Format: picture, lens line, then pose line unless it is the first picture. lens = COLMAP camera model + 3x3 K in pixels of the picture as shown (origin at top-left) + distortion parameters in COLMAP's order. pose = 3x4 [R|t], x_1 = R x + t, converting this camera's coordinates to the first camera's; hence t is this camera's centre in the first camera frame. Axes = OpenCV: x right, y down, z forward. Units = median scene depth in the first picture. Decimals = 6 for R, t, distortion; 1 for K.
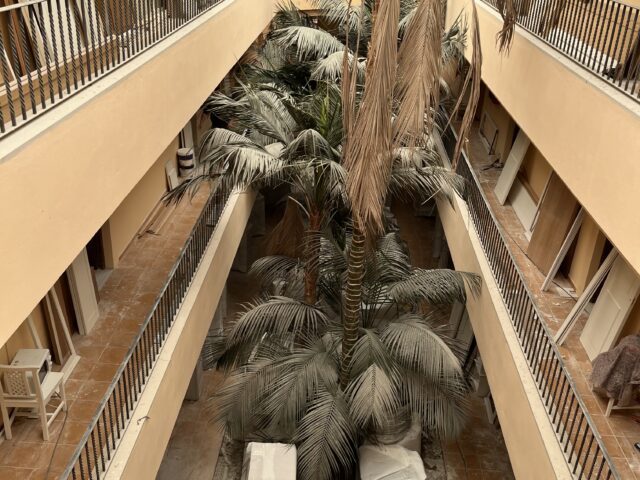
lens RADIAL K [[657.2, 0, 320.0], [0, 657.2, 240.0], [0, 0, 1]] dist [0.124461, -0.371794]
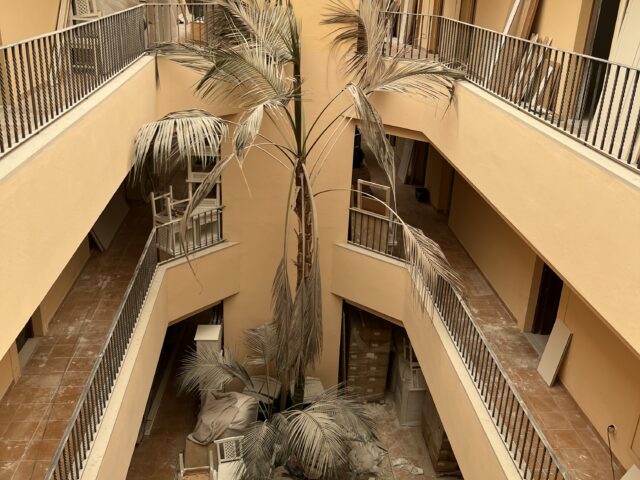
lens RADIAL K [[722.7, 0, 320.0], [0, 722.7, 240.0], [0, 0, 1]] dist [-0.010294, -0.012962]
pose [[0.992038, -0.085575, 0.092395, -0.006594], [0.094009, 0.991389, -0.091155, 0.063216], [-0.083799, 0.099115, 0.991541, -0.135259]]
